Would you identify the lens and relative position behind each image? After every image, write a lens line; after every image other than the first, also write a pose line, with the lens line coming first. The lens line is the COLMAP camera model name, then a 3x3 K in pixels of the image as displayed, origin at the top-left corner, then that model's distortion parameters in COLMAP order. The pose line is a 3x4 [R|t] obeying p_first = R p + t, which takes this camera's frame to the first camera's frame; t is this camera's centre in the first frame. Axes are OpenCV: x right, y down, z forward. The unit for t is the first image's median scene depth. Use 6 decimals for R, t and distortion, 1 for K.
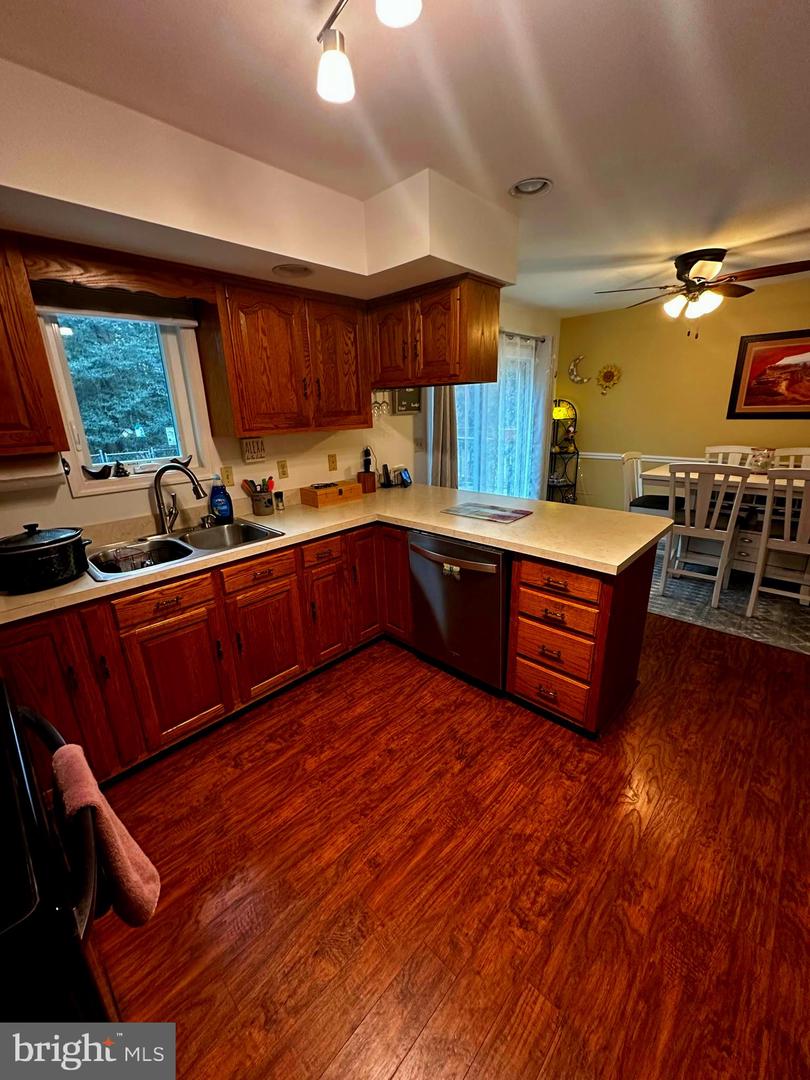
lens RADIAL K [[430.3, 0, 406.9], [0, 430.3, 535.1], [0, 0, 1]] dist [-0.002399, 0.000141]
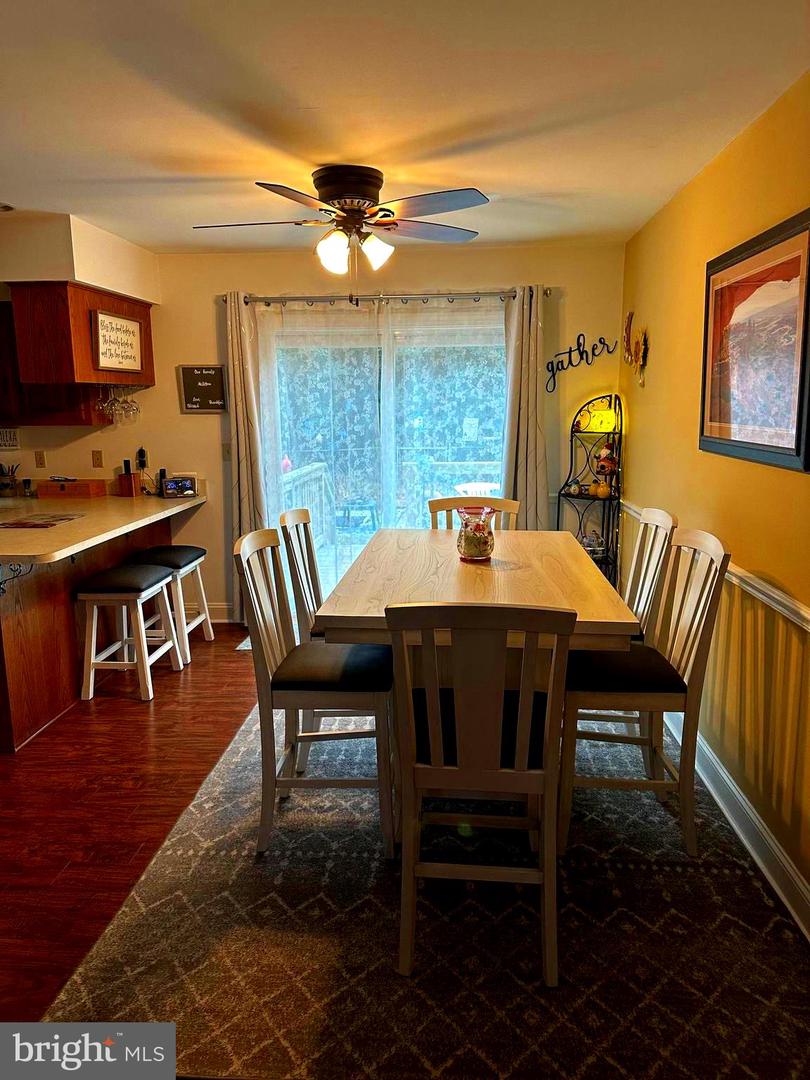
lens RADIAL K [[759.5, 0, 403.7], [0, 759.5, 539.8], [0, 0, 1]] dist [0.013608, -0.037229]
pose [[0.626833, 0.155627, -0.763453, 1.563407], [-0.233479, 0.972340, 0.006511, -0.163793], [0.743349, 0.174169, 0.645830, 0.440952]]
